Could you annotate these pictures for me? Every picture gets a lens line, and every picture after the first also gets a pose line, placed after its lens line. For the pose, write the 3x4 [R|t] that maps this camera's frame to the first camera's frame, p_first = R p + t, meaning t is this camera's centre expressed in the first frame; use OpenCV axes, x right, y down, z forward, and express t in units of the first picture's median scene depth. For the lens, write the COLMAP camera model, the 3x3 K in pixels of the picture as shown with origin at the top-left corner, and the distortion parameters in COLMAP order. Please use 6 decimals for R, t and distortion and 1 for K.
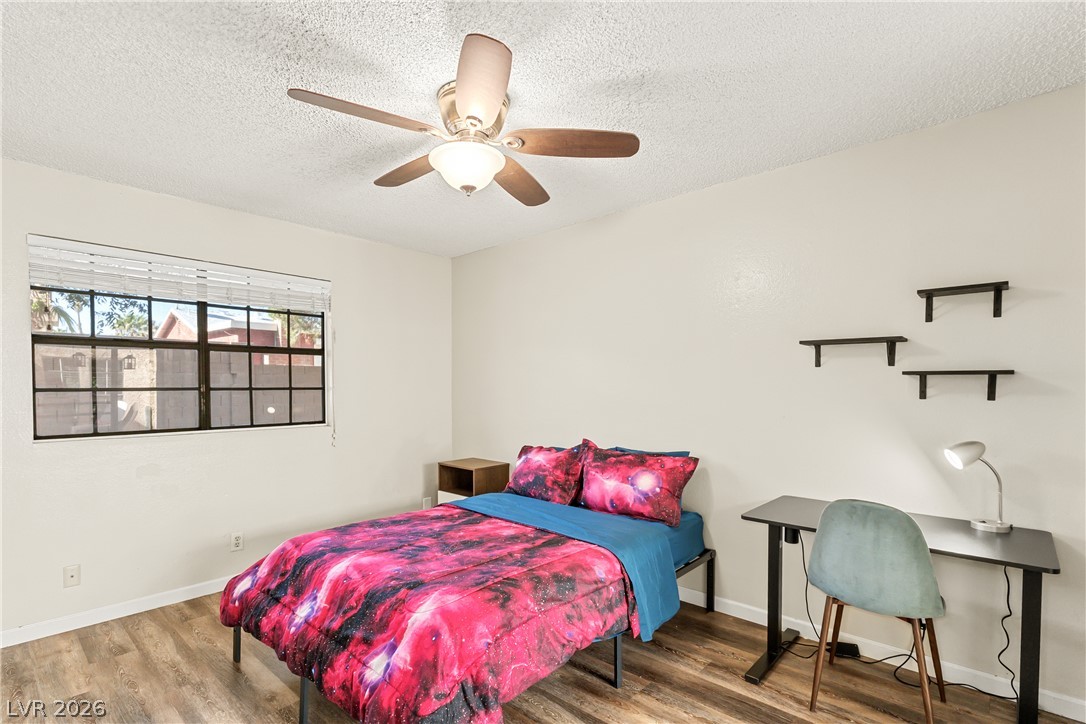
lens RADIAL K [[520.1, 0, 545.3], [0, 520.1, 404.1], [0, 0, 1]] dist [0.002903, 0.000249]
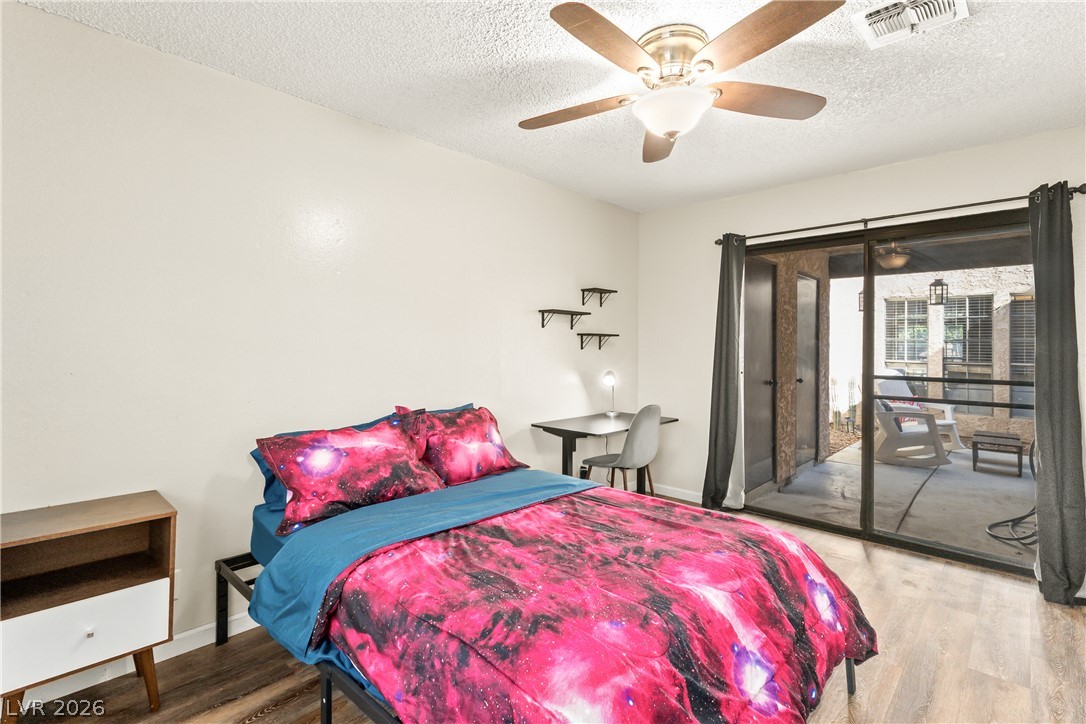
lens RADIAL K [[509.6, 0, 543.9], [0, 509.6, 341.6], [0, 0, 1]] dist [0.001451, 0.000023]
pose [[0.034824, 0.006144, 0.999375, -0.942760], [0.027525, 0.999596, -0.007104, -0.025959], [-0.999014, 0.027755, 0.034641, 1.040411]]
